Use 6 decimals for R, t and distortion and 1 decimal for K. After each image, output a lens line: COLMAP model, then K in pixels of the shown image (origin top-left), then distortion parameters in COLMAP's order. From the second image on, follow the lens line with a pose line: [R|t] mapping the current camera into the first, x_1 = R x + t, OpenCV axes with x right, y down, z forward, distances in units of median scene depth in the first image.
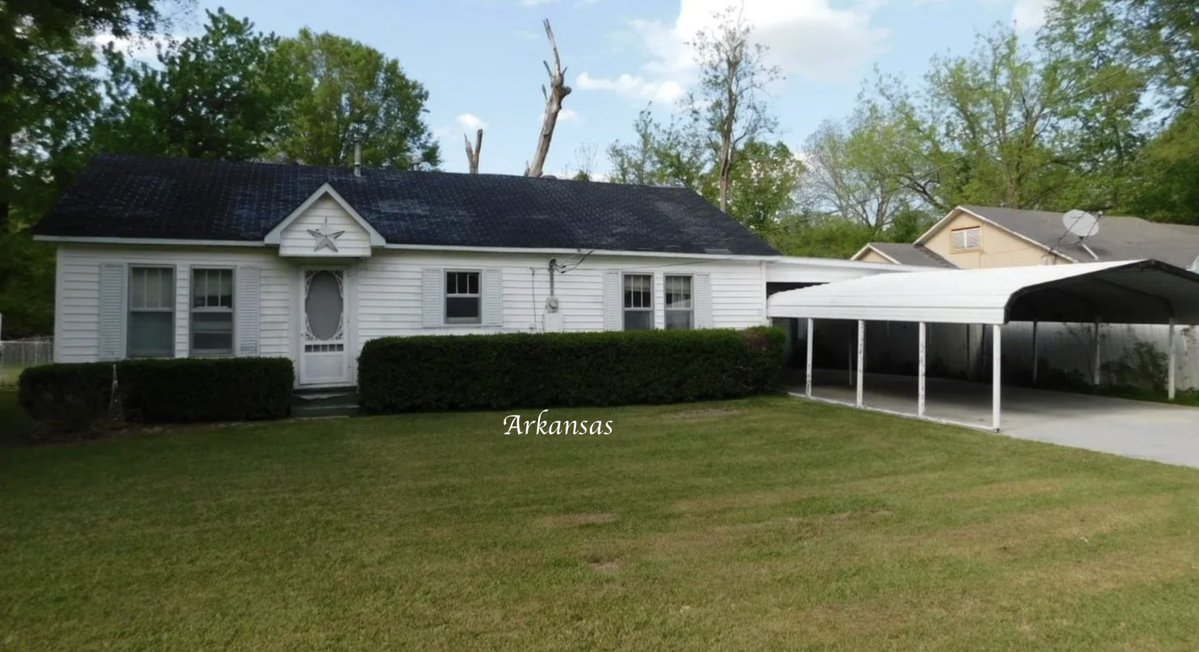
lens RADIAL K [[952.2, 0, 599.5], [0, 952.2, 324.2], [0, 0, 1]] dist [0.002538, -0.002833]
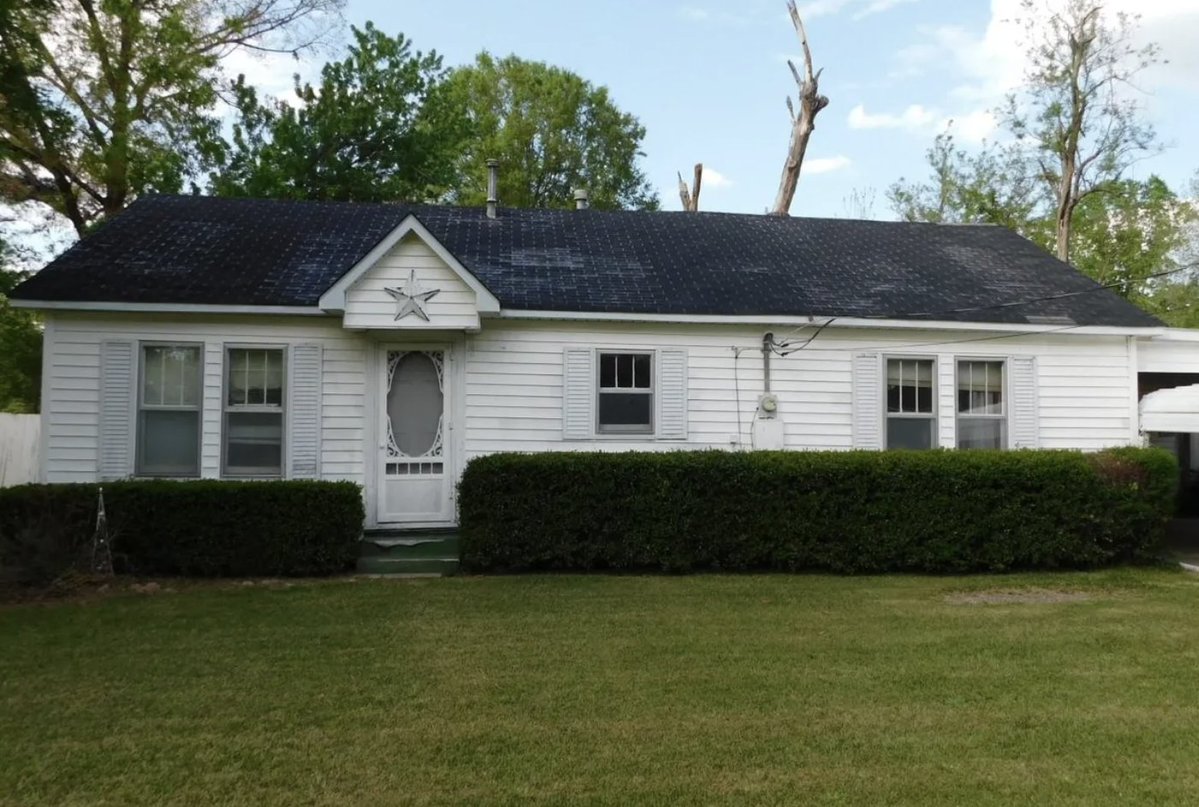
lens RADIAL K [[1175.9, 0, 600.0], [0, 1175.9, 400.7], [0, 0, 1]] dist [0.025669, 0.000000]
pose [[0.969739, 0.006867, -0.244046, 0.032014], [-0.014845, 0.999413, -0.030868, 0.001243], [0.243690, 0.033556, 0.969272, 0.217538]]
